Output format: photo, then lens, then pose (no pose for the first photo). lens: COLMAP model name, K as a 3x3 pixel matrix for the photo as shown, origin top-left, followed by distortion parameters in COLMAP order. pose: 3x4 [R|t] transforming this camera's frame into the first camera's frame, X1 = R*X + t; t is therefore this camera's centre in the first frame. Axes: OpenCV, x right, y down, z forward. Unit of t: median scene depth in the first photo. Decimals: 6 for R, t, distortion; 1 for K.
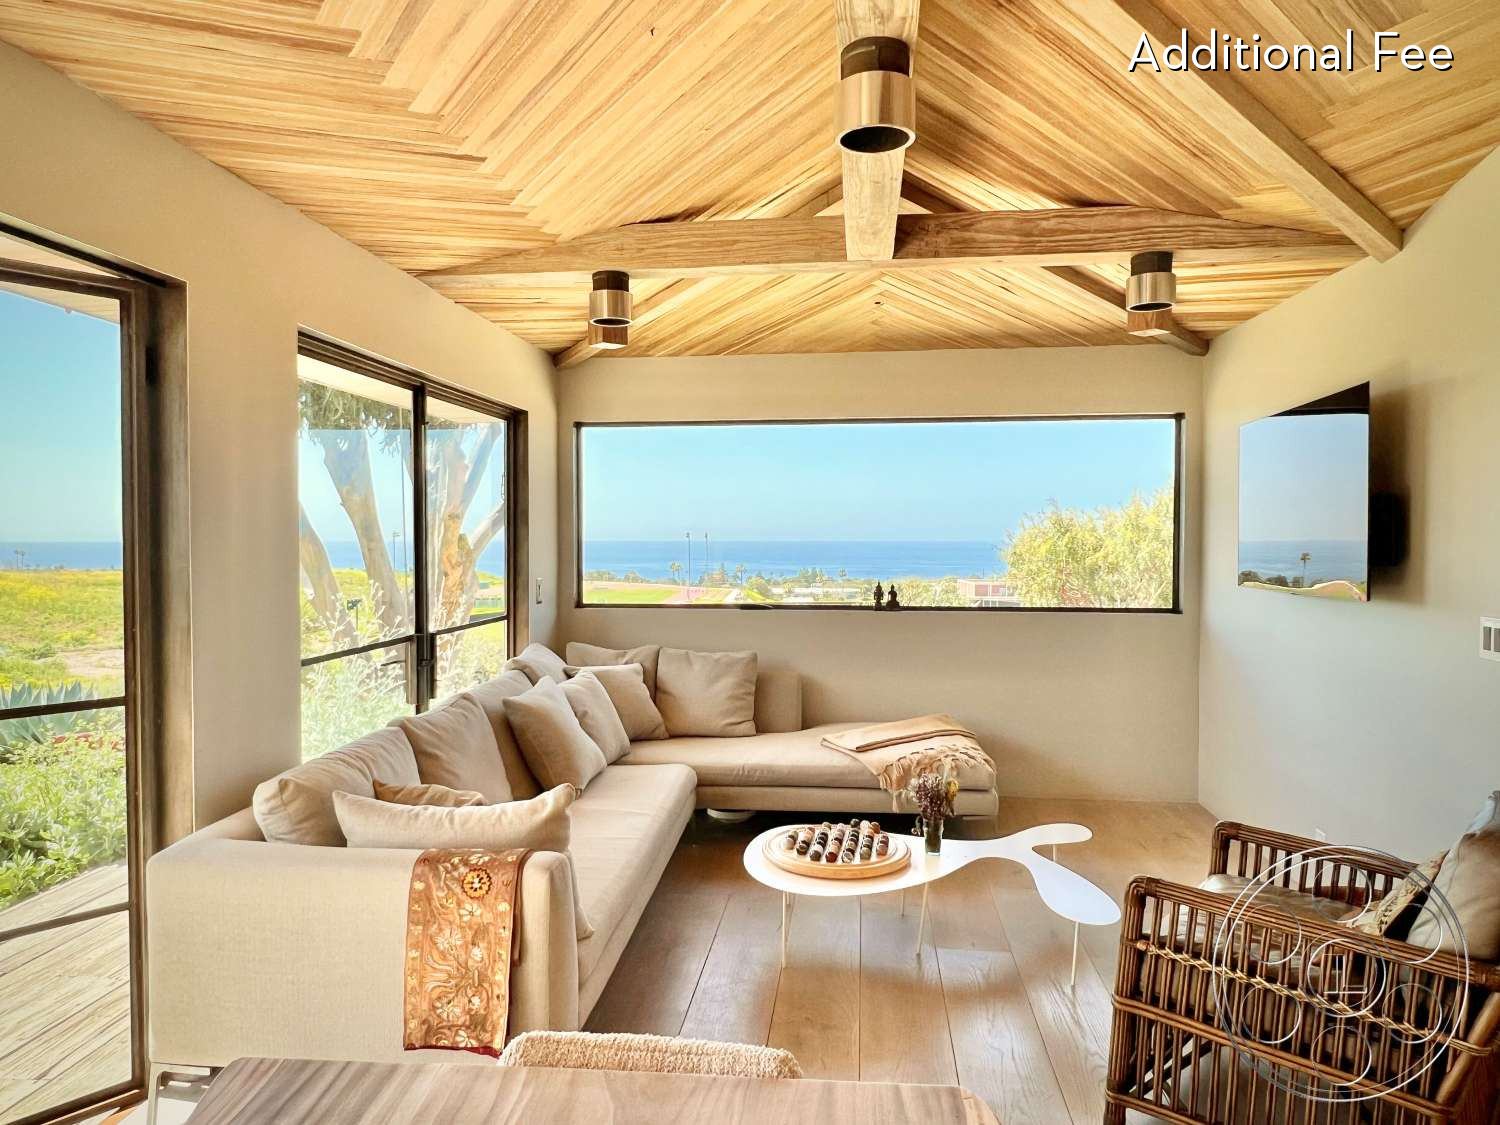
lens RADIAL K [[1145.3, 0, 750.0], [0, 1145.3, 562.5], [0, 0, 1]] dist [0.000973, 0.000288]
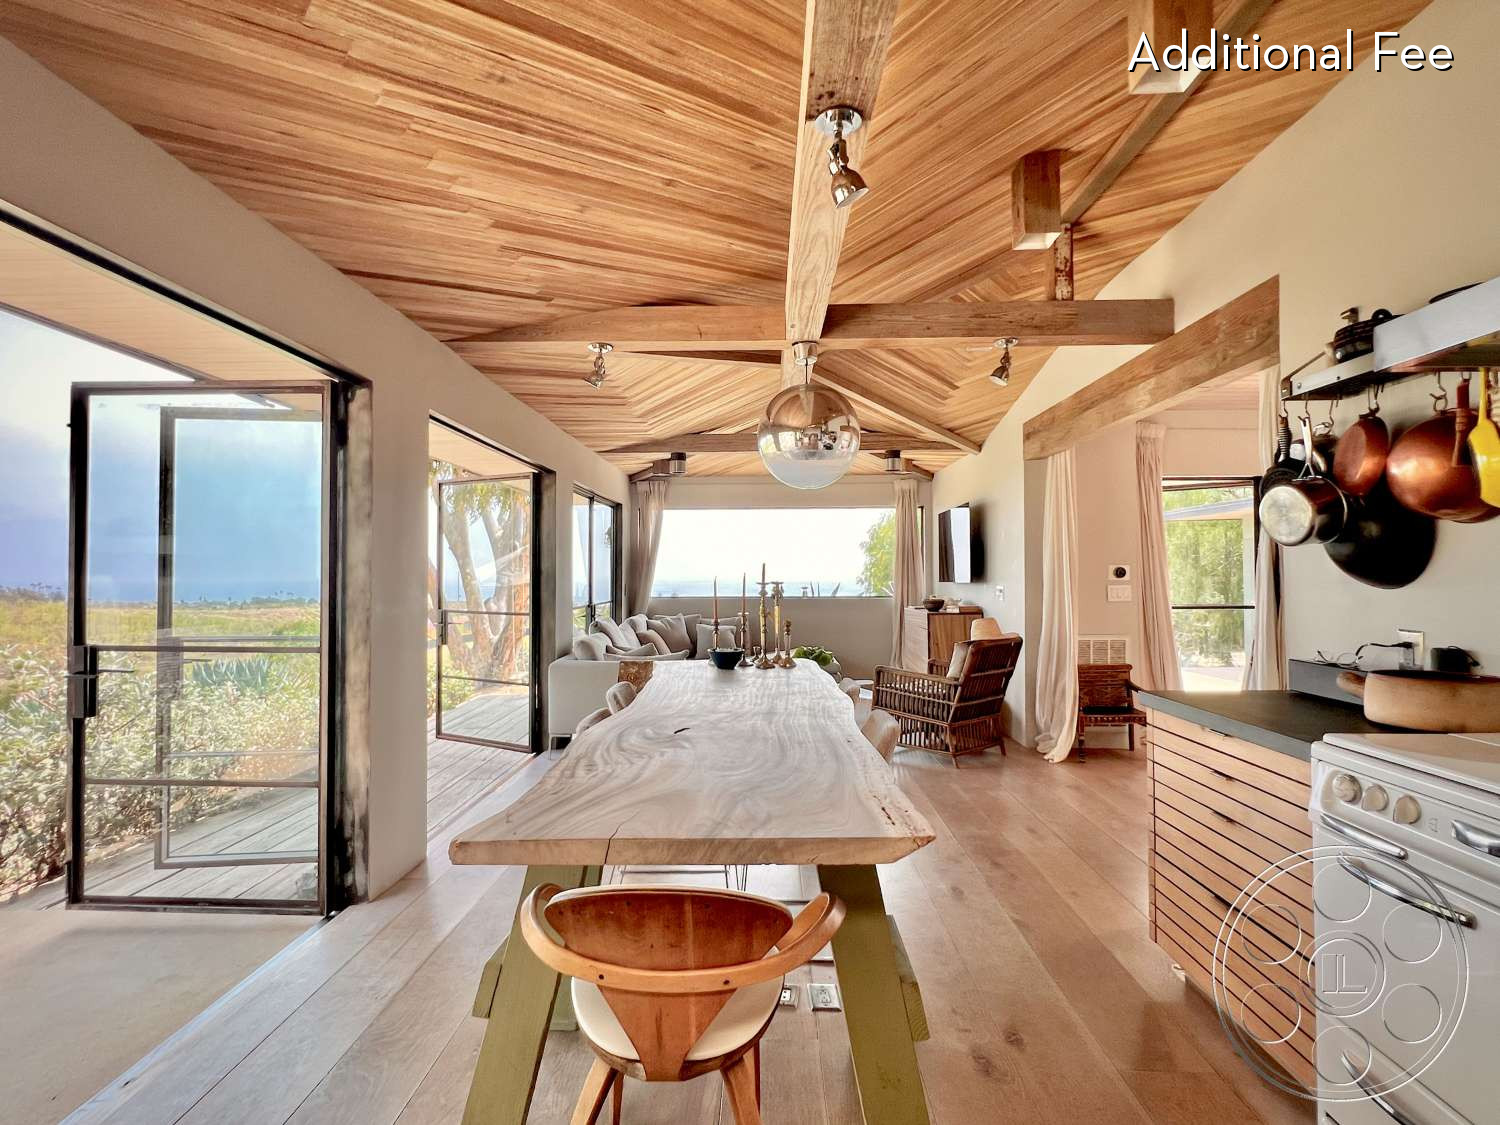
lens RADIAL K [[1145.3, 0, 750.0], [0, 1145.3, 562.5], [0, 0, 1]] dist [0.000973, 0.000288]
pose [[0.998622, 0.000461, 0.052469, -0.097747], [0.002237, 0.998678, -0.051359, 0.106895], [-0.052423, 0.051406, 0.997301, -1.456372]]
